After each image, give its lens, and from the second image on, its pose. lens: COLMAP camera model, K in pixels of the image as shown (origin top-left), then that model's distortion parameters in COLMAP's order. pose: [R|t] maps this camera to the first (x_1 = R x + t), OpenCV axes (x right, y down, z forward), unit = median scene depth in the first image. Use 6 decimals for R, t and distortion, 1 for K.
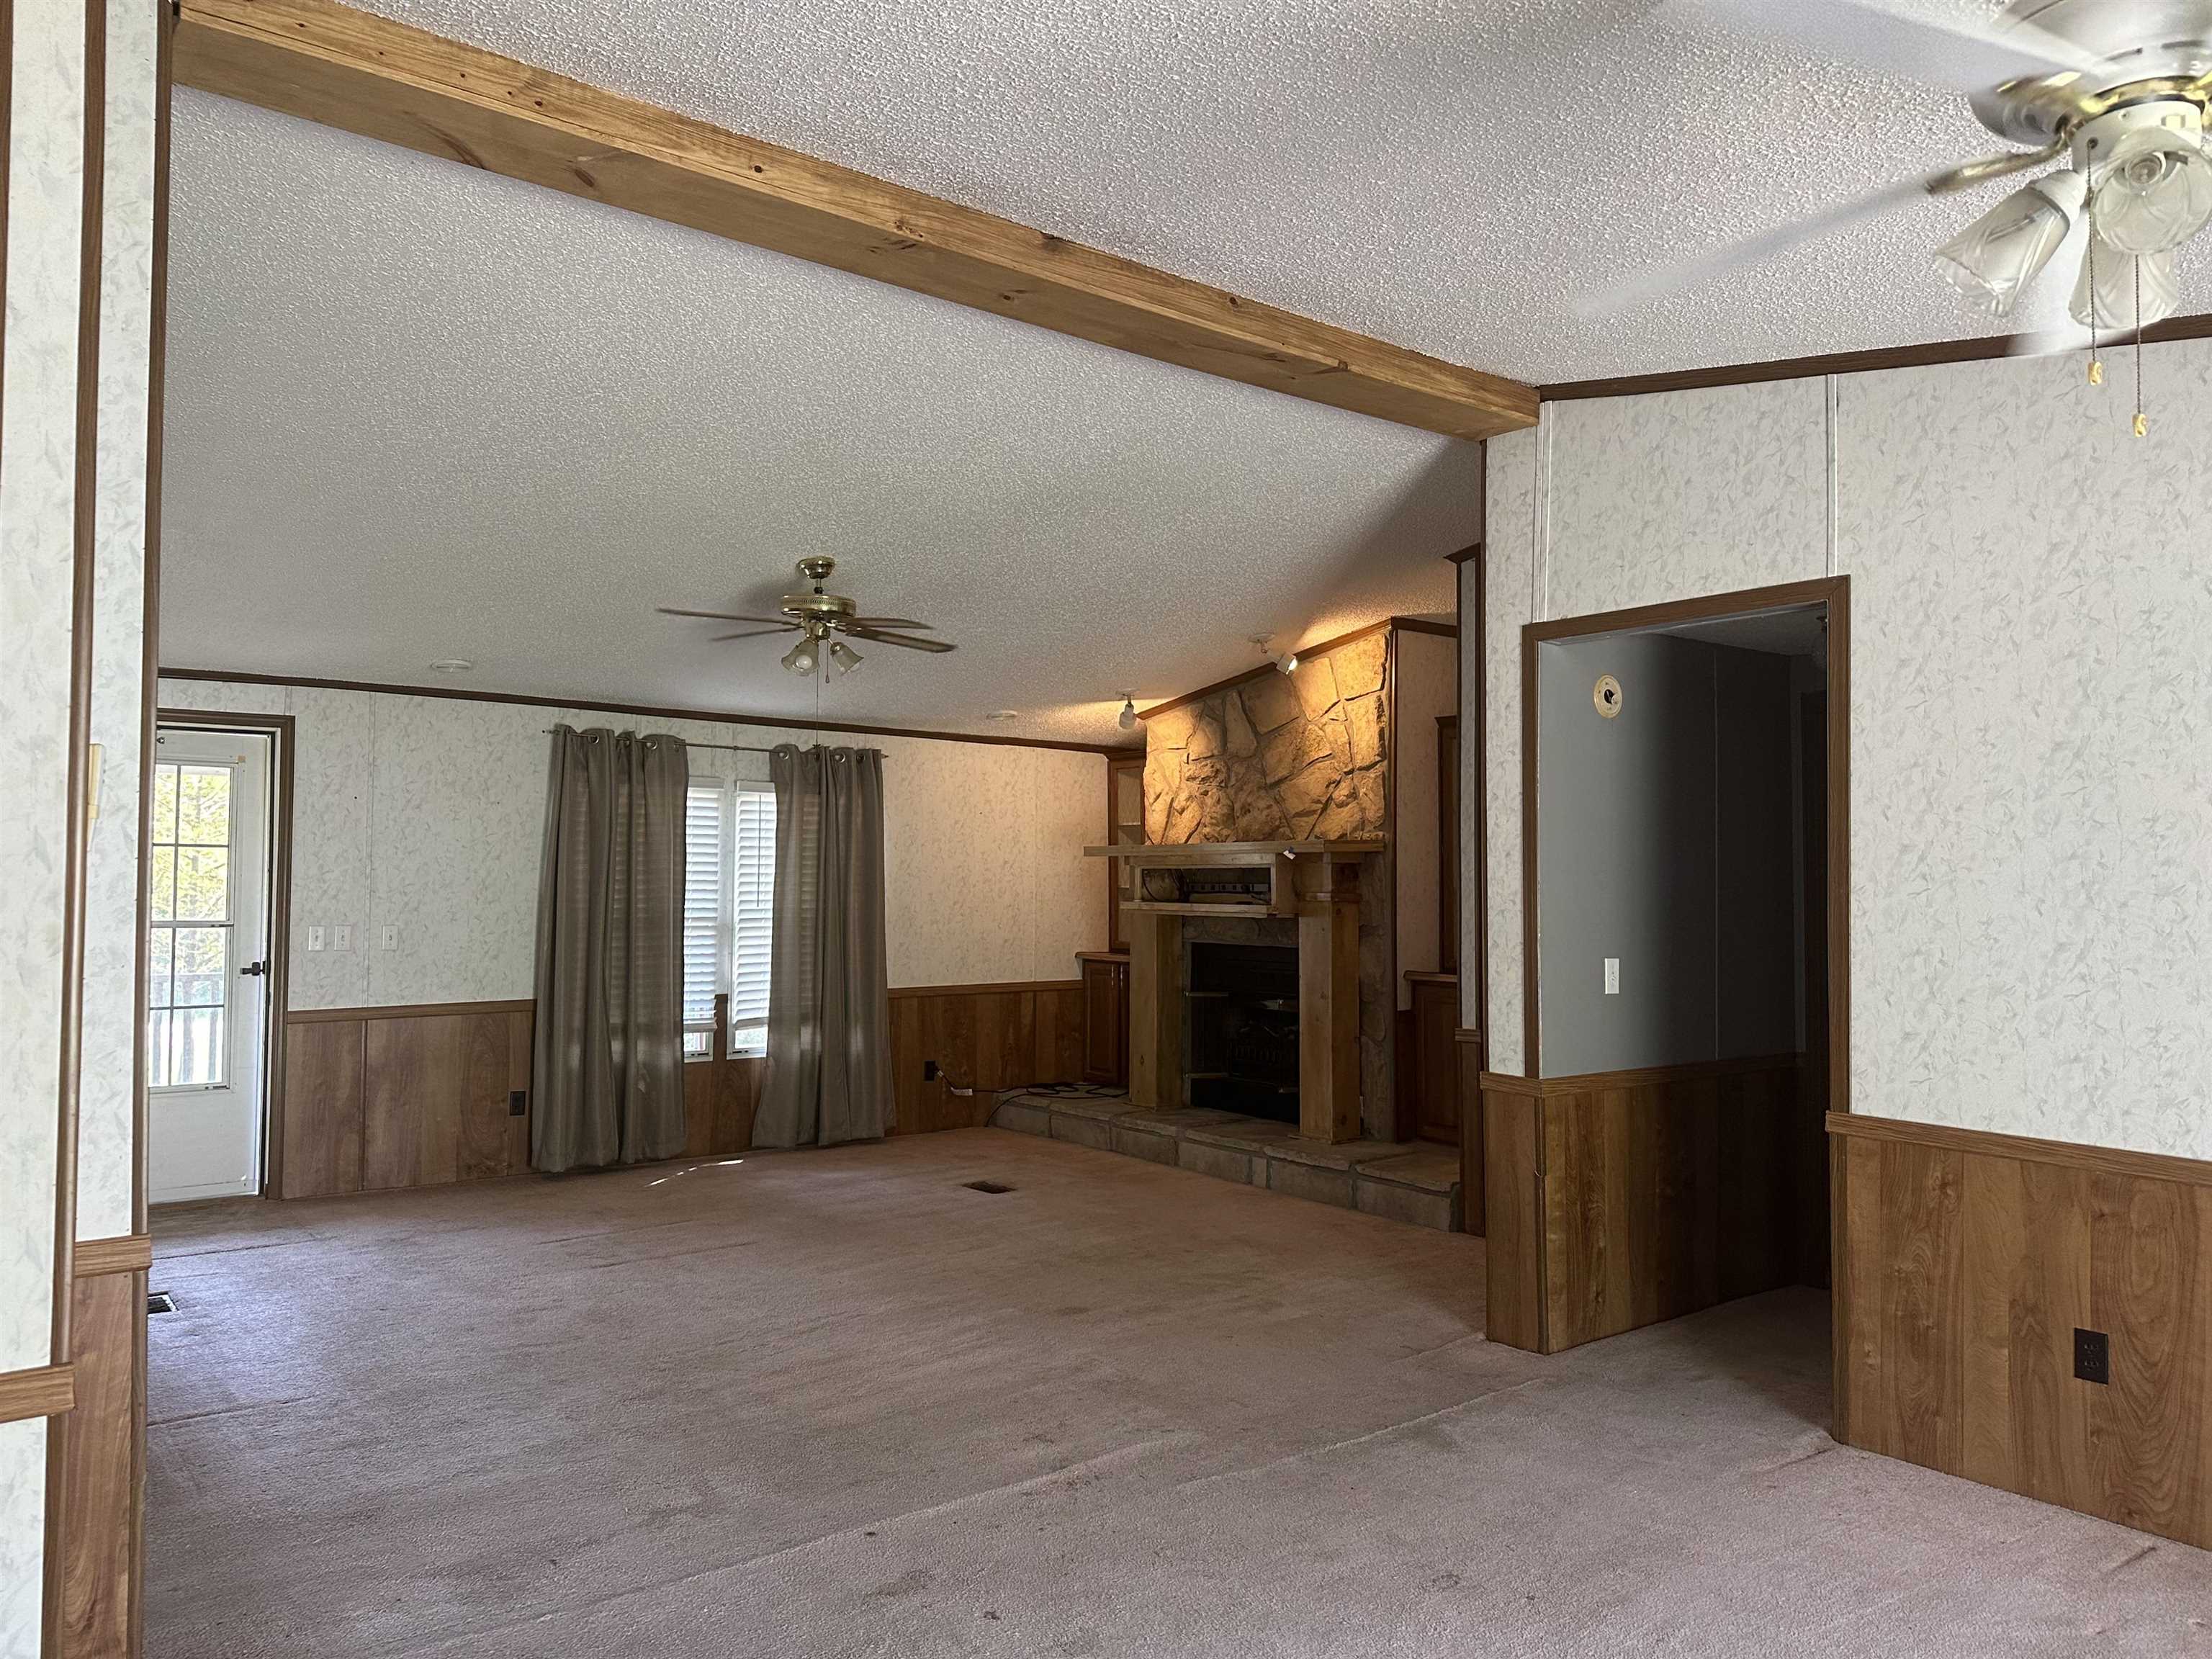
lens RADIAL K [[1587.0, 0, 1106.0], [0, 1587.0, 829.5], [0, 0, 1]] dist [0.043271, -0.004364]
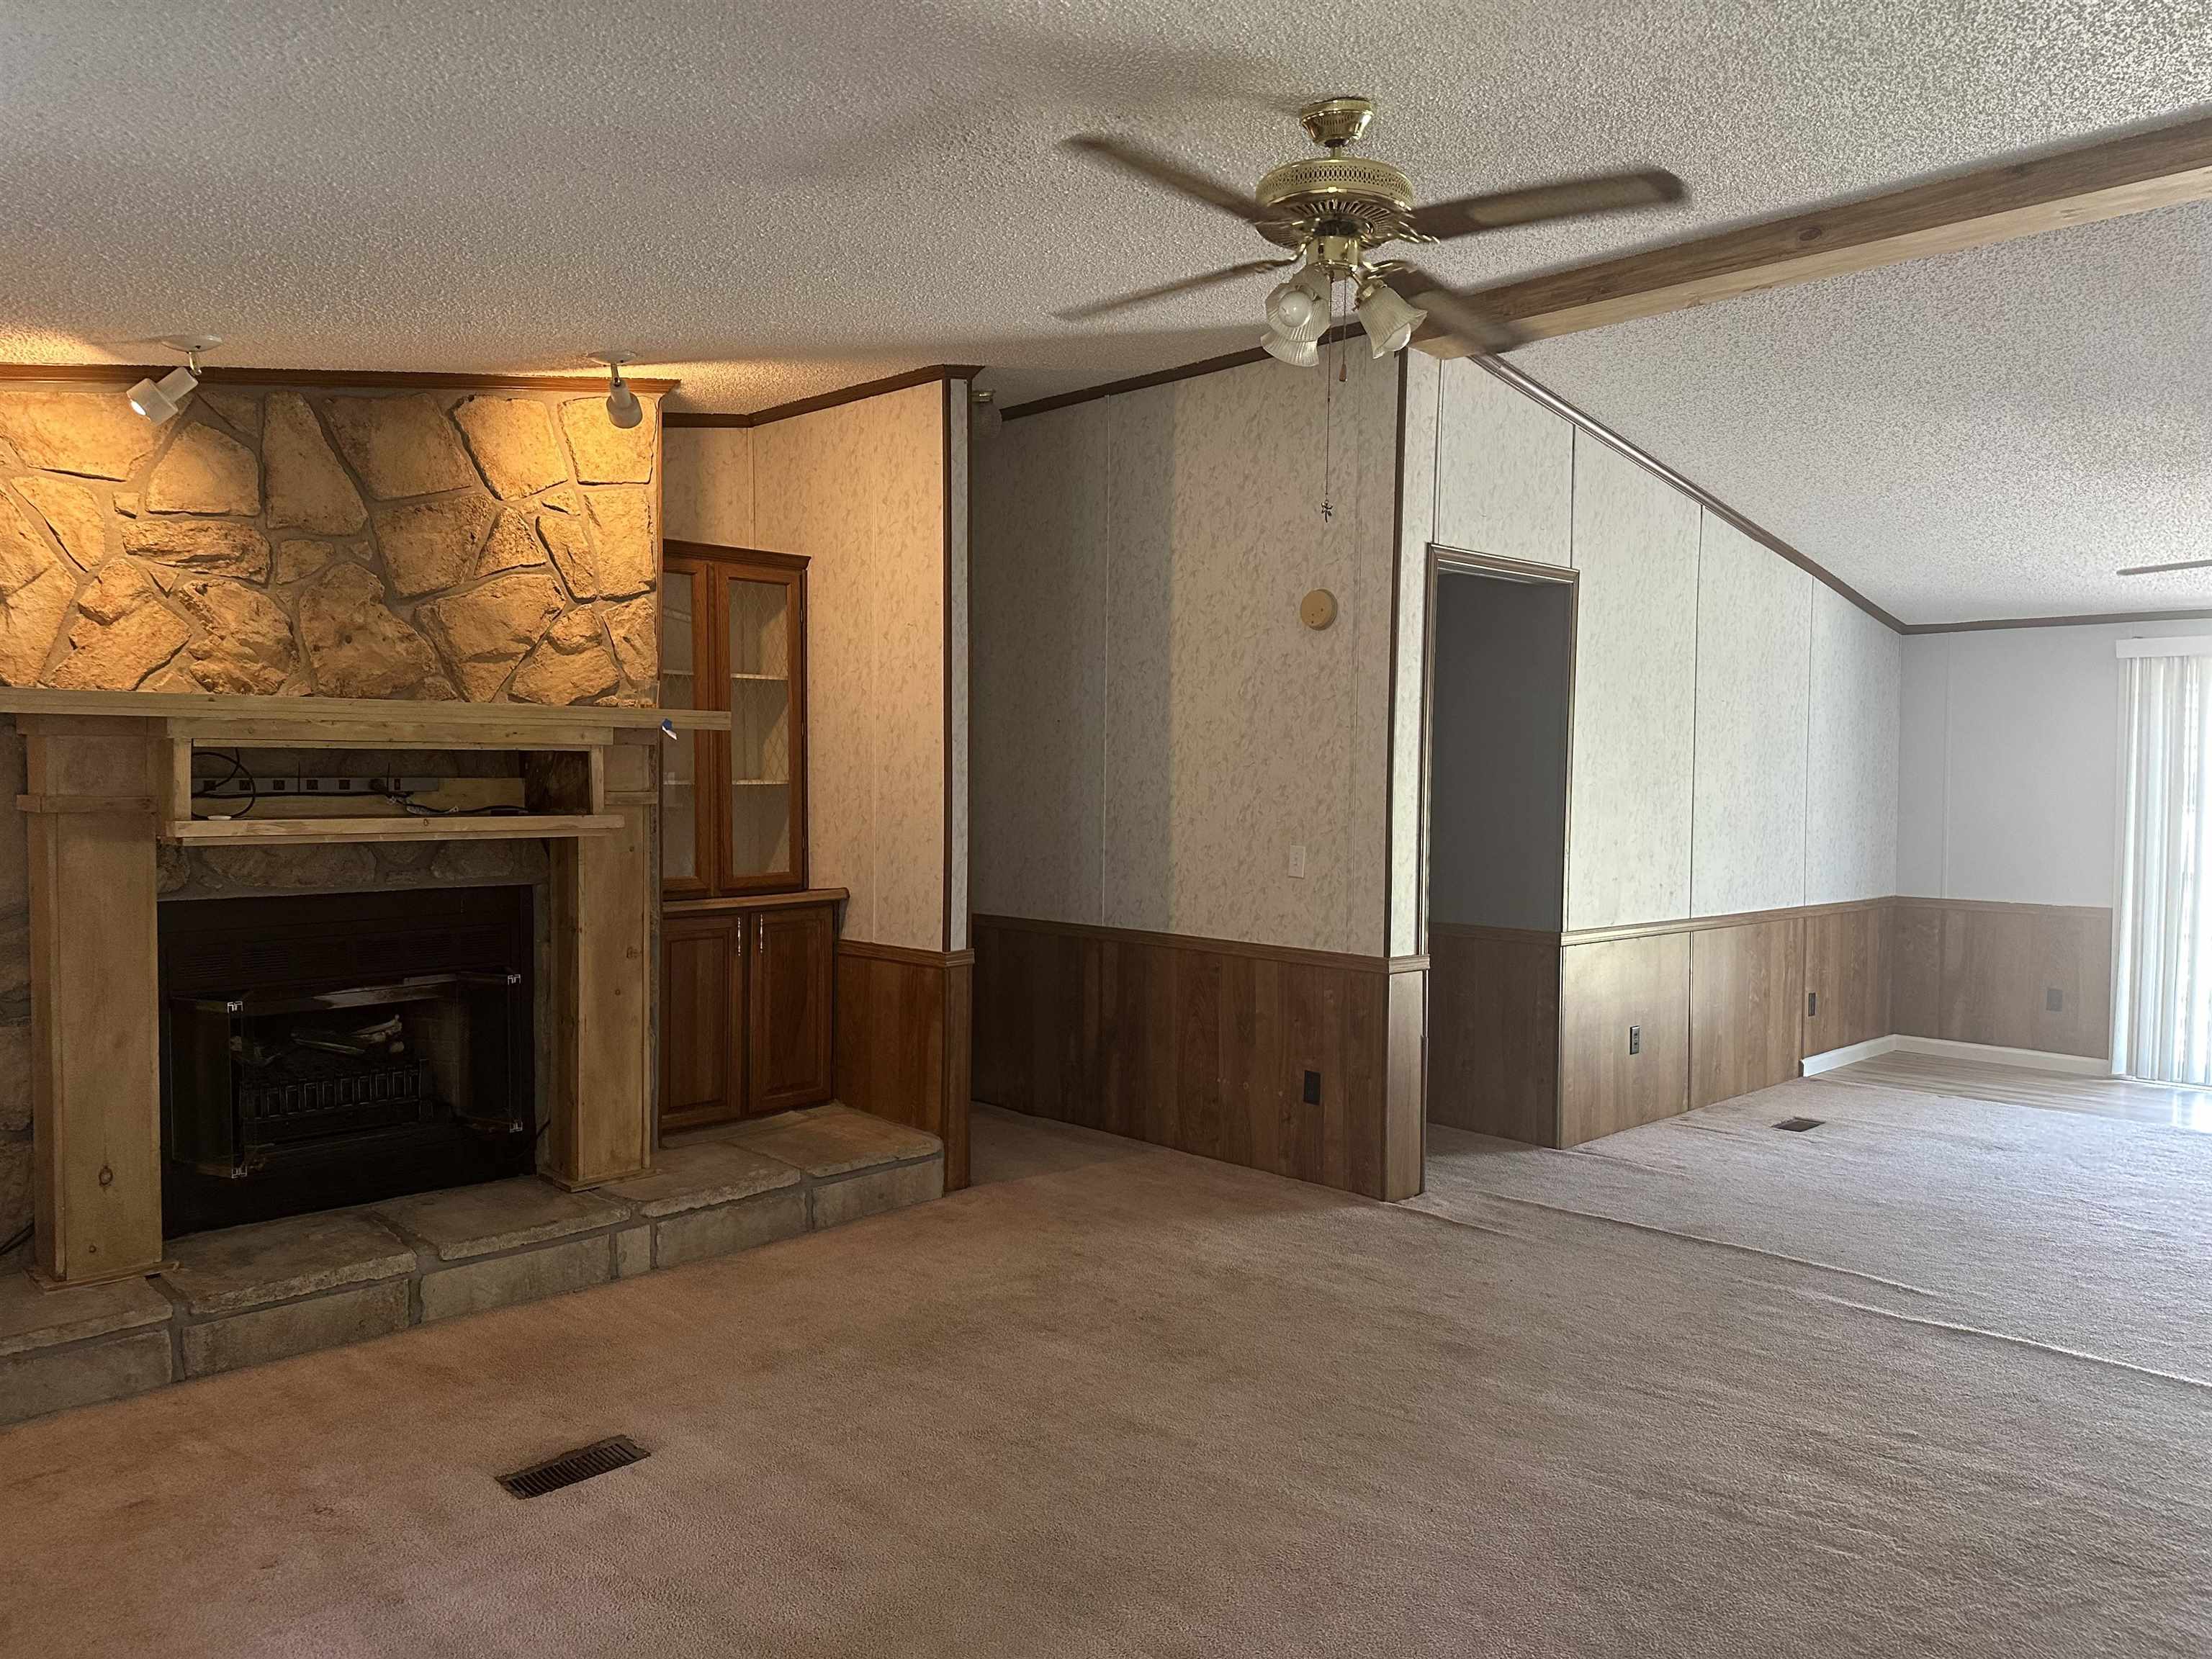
lens RADIAL K [[1587.0, 0, 1106.0], [0, 1587.0, 829.5], [0, 0, 1]] dist [0.043271, -0.004364]
pose [[-0.138210, -0.048985, 0.989191, -0.490077], [-0.042668, 0.998143, 0.043467, 0.018202], [-0.989483, -0.036199, -0.140043, 0.847522]]
